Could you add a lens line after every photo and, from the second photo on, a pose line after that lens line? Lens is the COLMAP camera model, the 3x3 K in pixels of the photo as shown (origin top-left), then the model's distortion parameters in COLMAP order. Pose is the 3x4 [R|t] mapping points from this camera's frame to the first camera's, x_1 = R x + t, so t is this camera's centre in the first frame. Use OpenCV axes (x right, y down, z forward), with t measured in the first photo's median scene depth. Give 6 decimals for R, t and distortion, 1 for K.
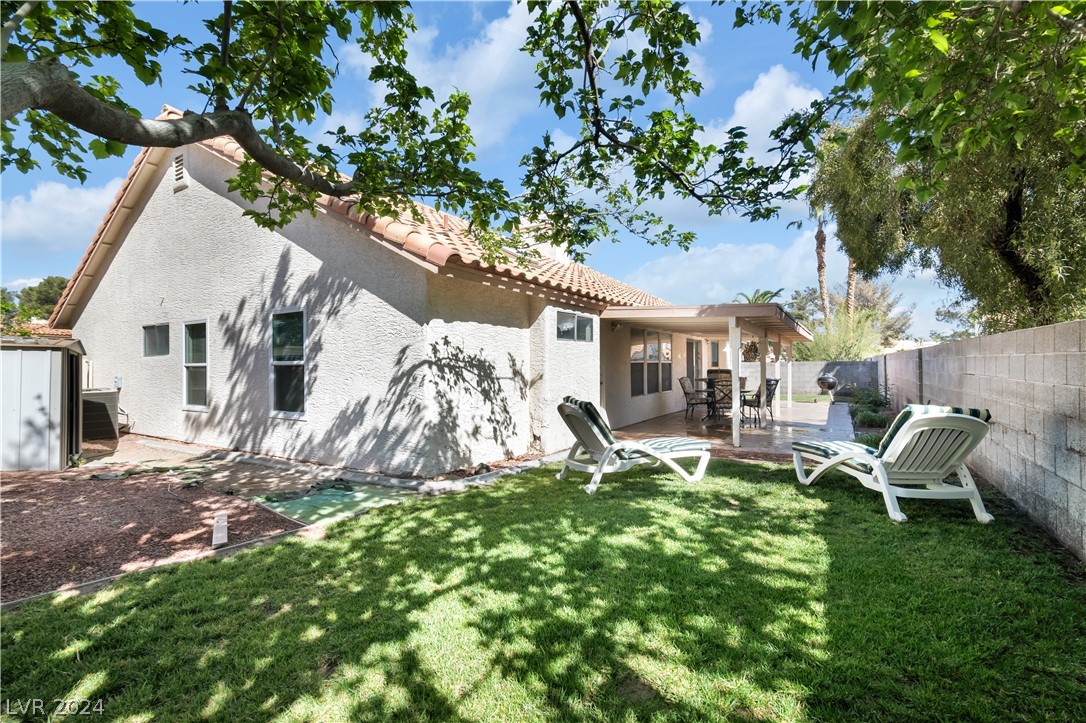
lens RADIAL K [[471.6, 0, 542.9], [0, 471.6, 361.6], [0, 0, 1]] dist [-0.002439, -0.000489]
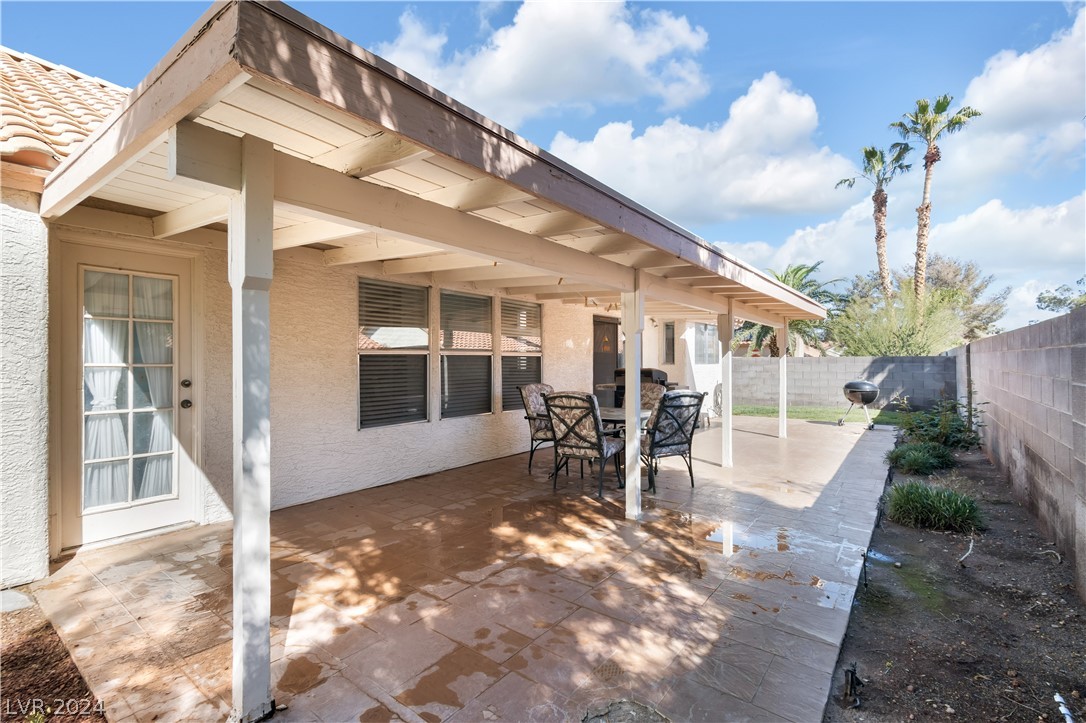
lens RADIAL K [[471.6, 0, 543.1], [0, 471.6, 360.0], [0, 0, 1]] dist [-0.002439, -0.000489]
pose [[0.994087, 0.000334, -0.108588, 0.168115], [-0.000106, 0.999998, 0.002101, 0.002297], [0.108589, -0.002077, 0.994085, 0.229764]]
